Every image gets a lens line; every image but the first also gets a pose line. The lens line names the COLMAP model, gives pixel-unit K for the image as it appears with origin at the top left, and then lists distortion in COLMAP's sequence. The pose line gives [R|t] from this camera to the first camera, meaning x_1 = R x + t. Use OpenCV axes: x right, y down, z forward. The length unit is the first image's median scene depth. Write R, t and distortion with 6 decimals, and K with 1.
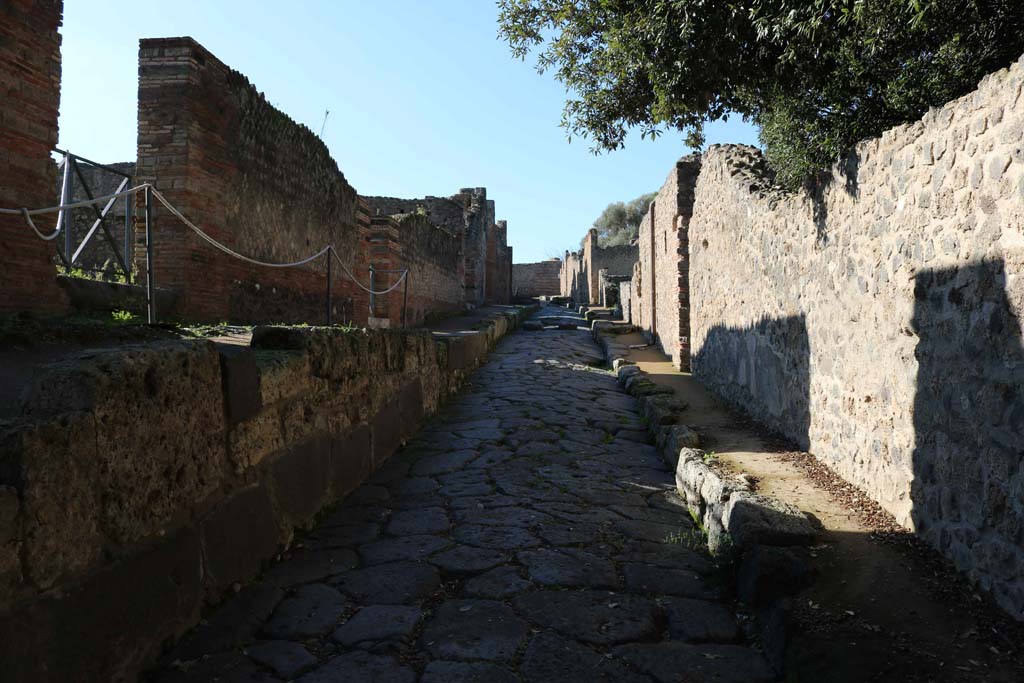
lens RADIAL K [[871.2, 0, 514.8], [0, 871.2, 338.3], [0, 0, 1]] dist [-0.081750, 0.044279]
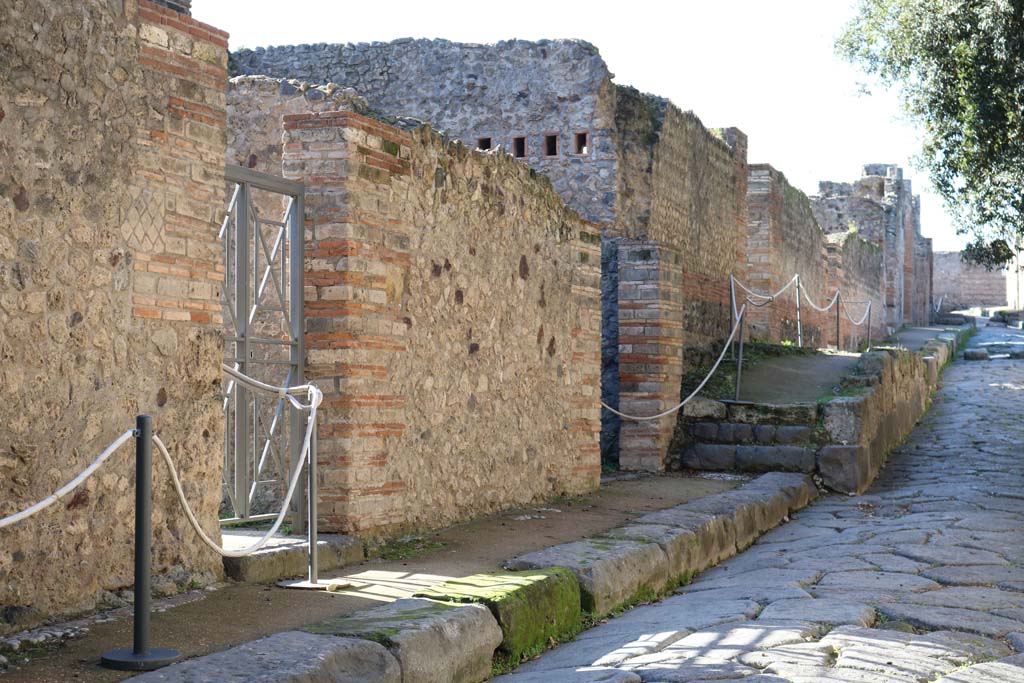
lens RADIAL K [[1836.2, 0, 510.5], [0, 1836.2, 338.7], [0, 0, 1]] dist [-0.025090, 0.000000]
pose [[0.978000, -0.011686, -0.208280, -0.045798], [0.005558, 0.999535, -0.029980, 0.018909], [0.208533, 0.028163, 0.977610, -0.716290]]
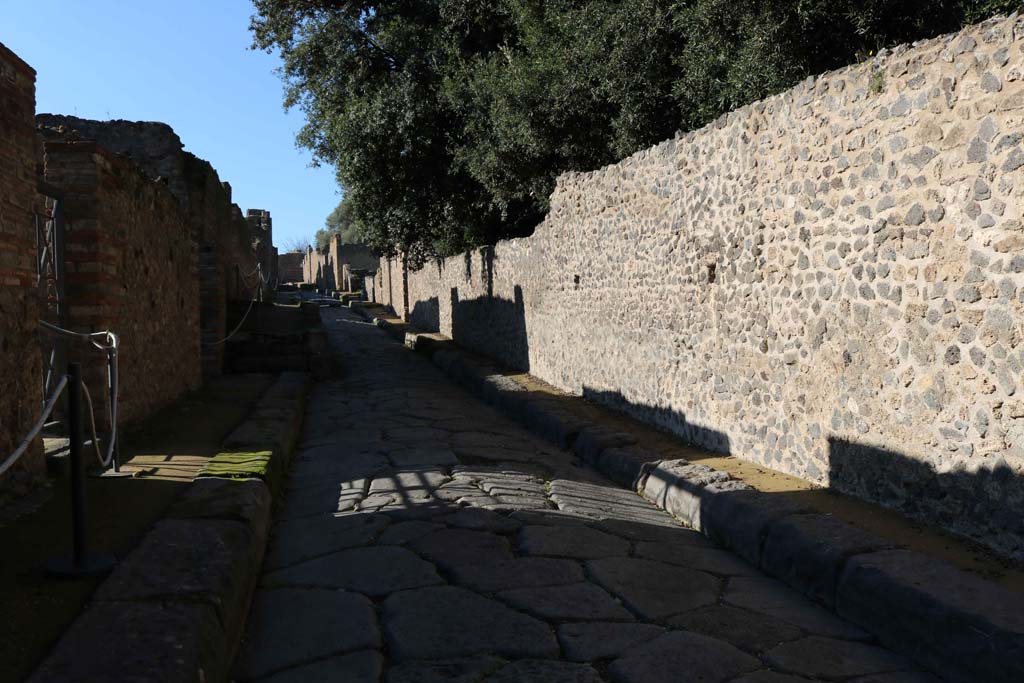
lens RADIAL K [[871.2, 0, 511.4], [0, 871.2, 343.1], [0, 0, 1]] dist [-0.081750, 0.044279]
pose [[0.951649, -0.034197, 0.305278, -0.122010], [0.026128, 0.999194, 0.030479, 0.016015], [-0.306074, -0.021029, 0.951775, -0.633825]]
